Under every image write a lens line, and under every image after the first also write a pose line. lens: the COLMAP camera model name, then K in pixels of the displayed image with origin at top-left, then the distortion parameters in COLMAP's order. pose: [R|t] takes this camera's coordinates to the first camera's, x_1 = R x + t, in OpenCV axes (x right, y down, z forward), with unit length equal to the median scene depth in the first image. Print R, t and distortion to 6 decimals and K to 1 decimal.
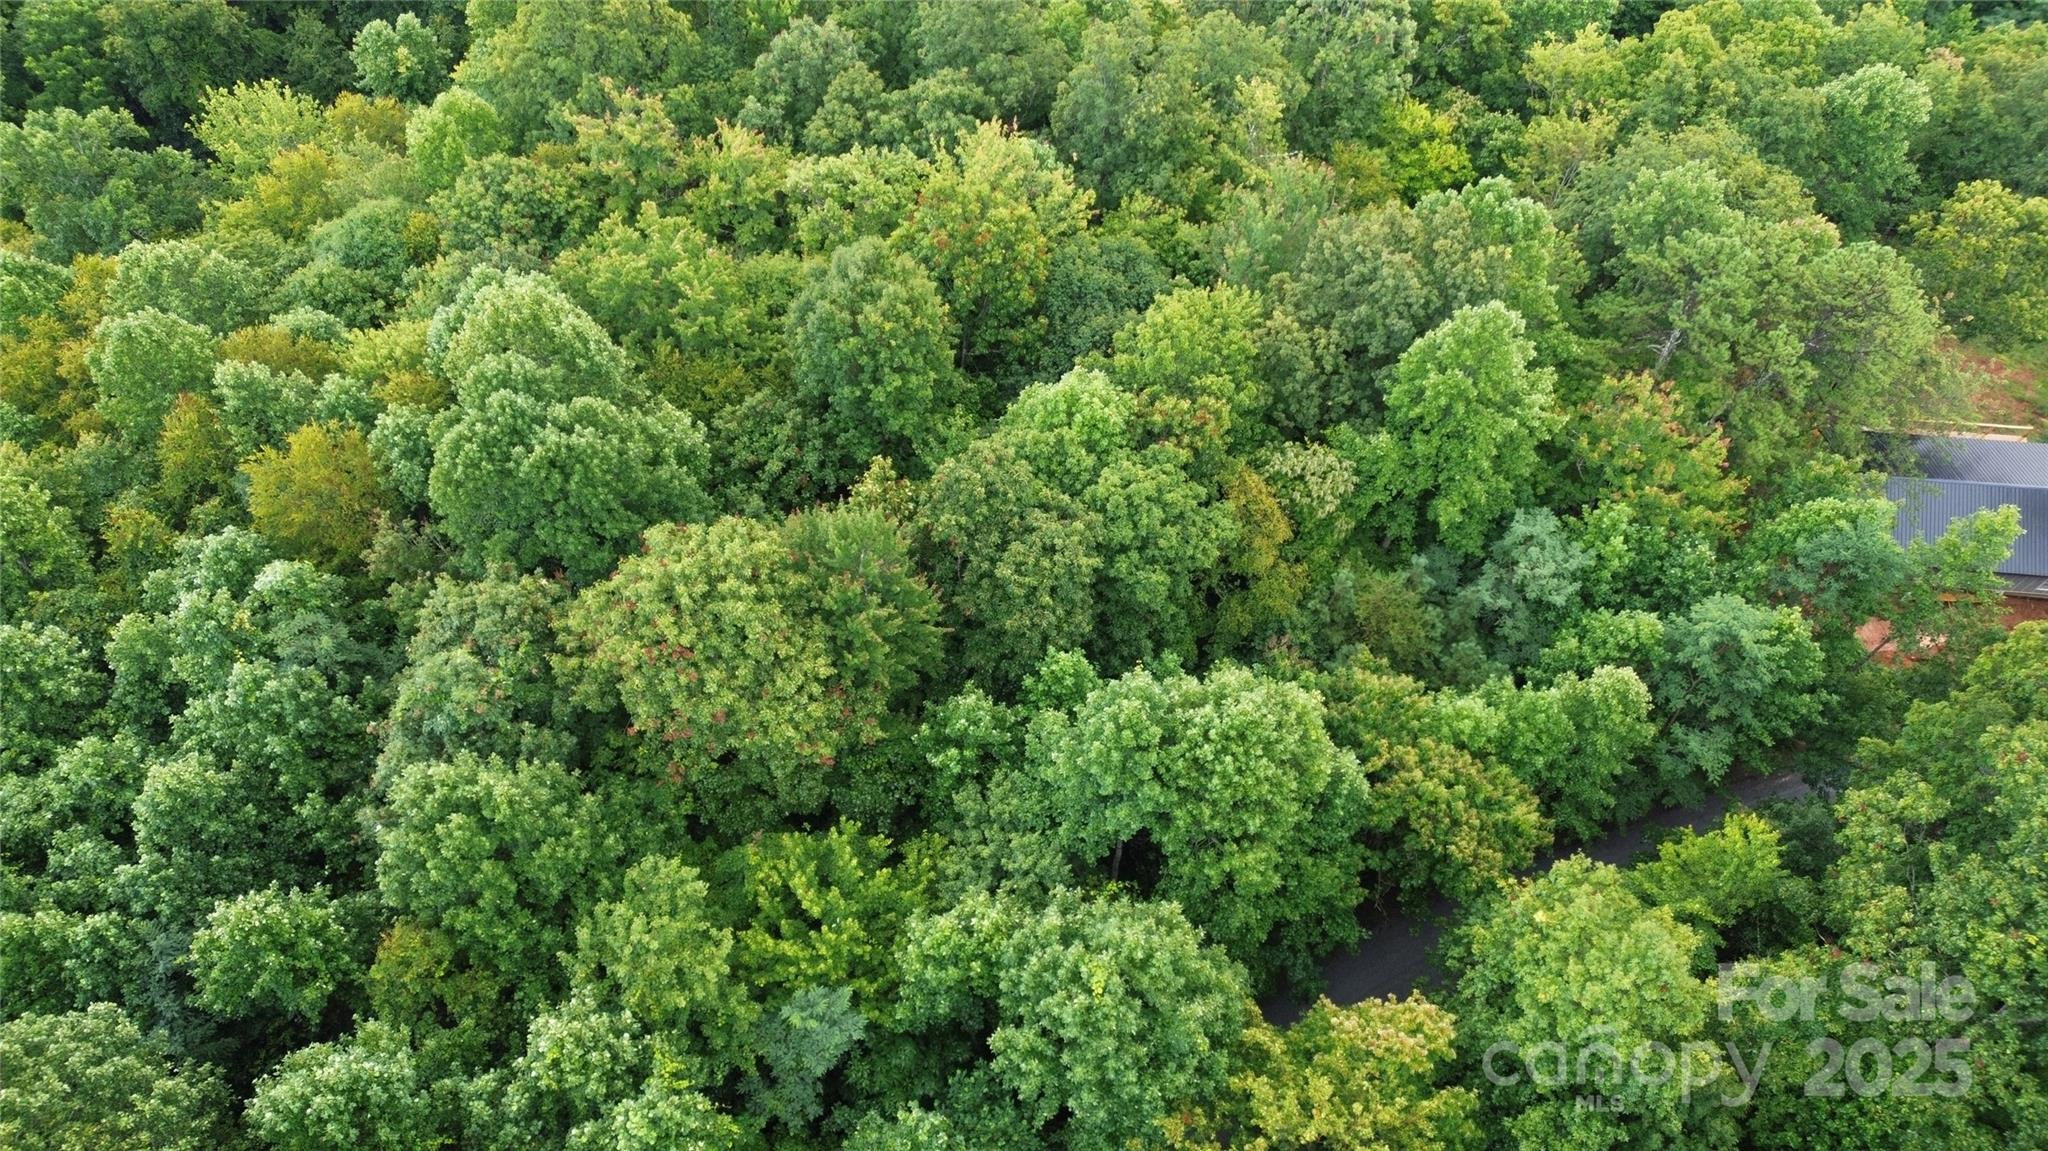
lens RADIAL K [[1410.1, 0, 1024.0], [0, 1410.1, 575.5], [0, 0, 1]] dist [0.079981, -0.086430]
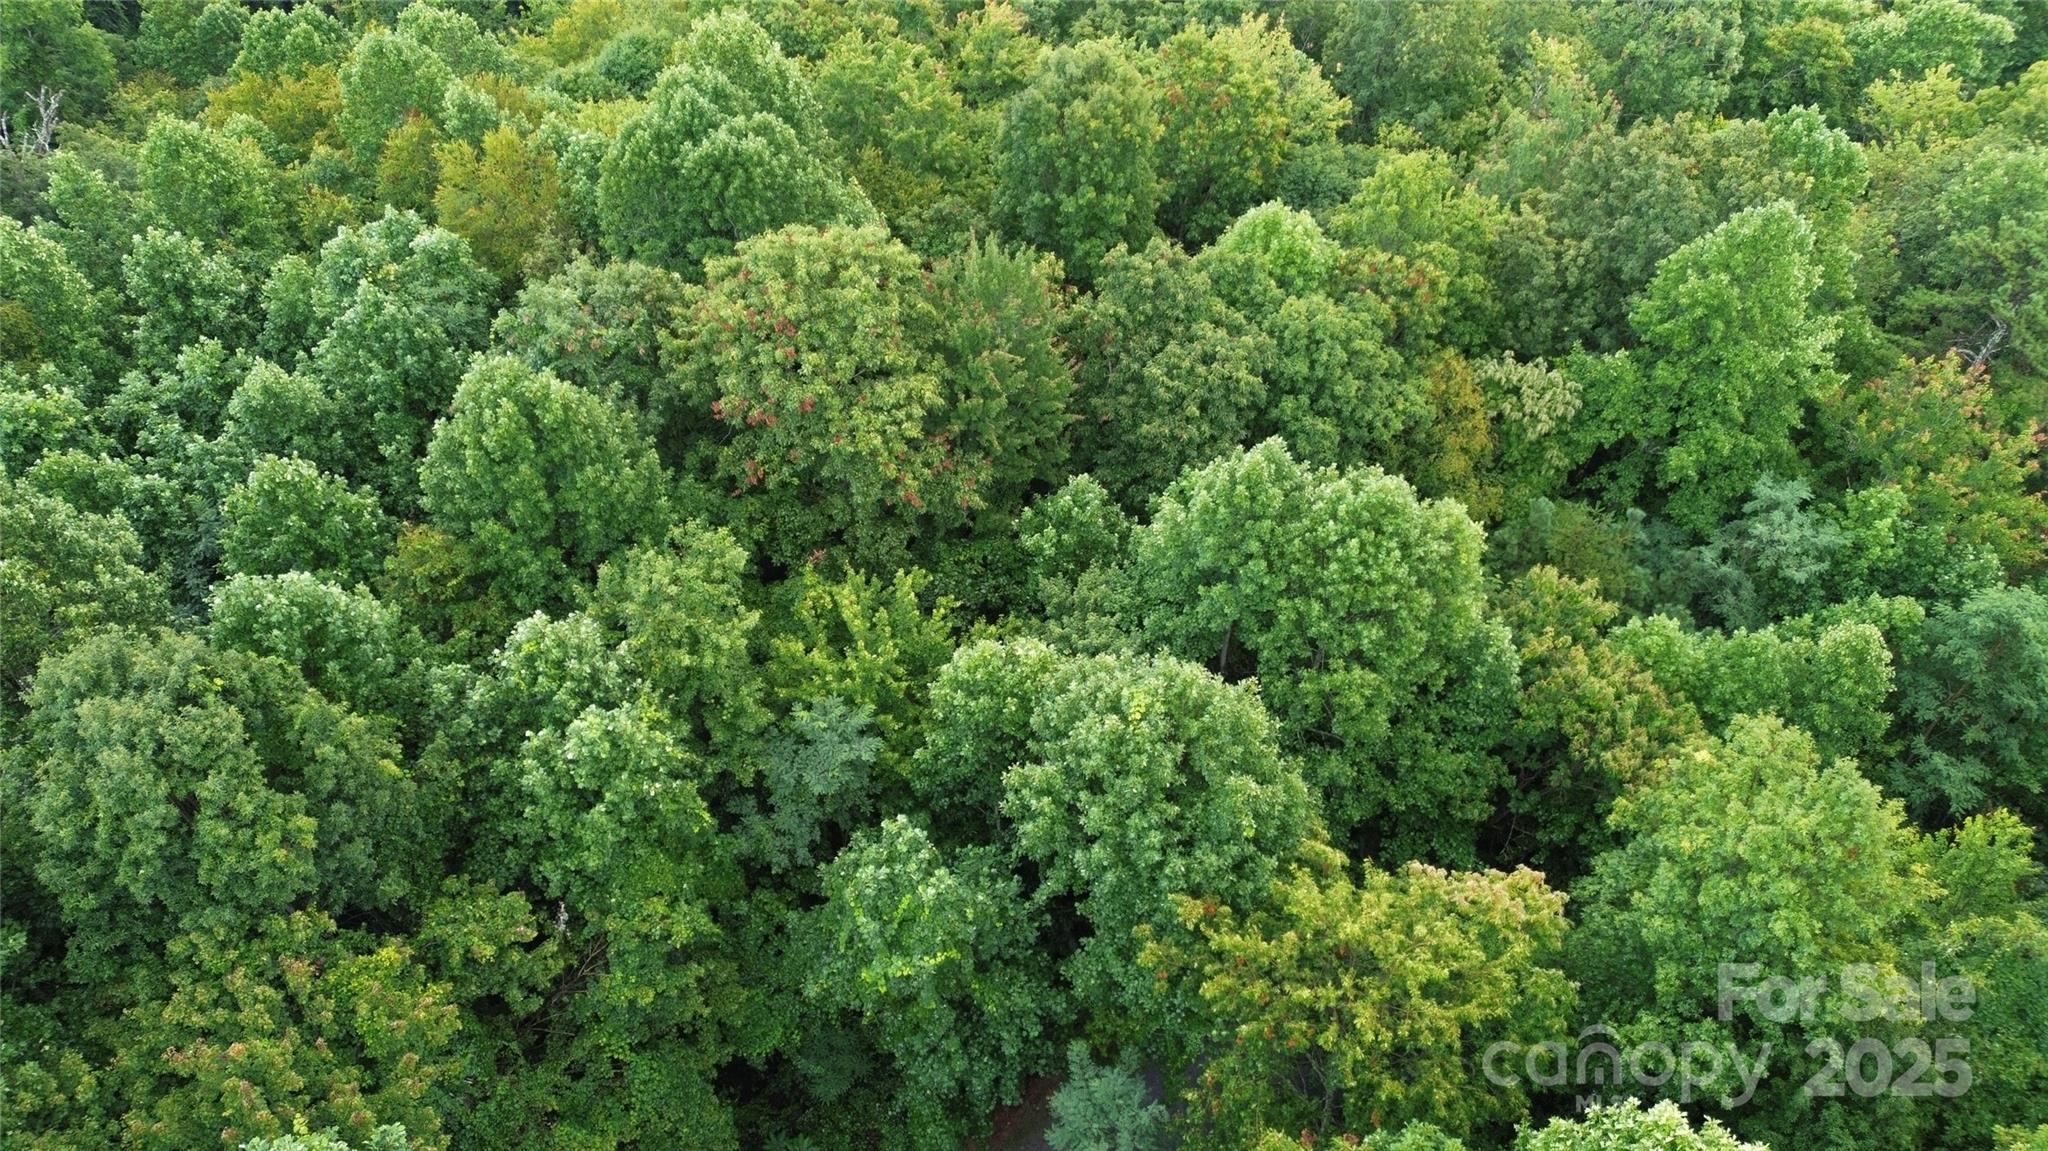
lens RADIAL K [[1410.1, 0, 1024.0], [0, 1410.1, 575.5], [0, 0, 1]] dist [0.079981, -0.086430]
pose [[0.964730, 0.210453, -0.158130, 0.076115], [-0.225760, 0.970392, -0.085855, 0.220126], [0.135380, 0.118526, 0.983679, 0.115258]]
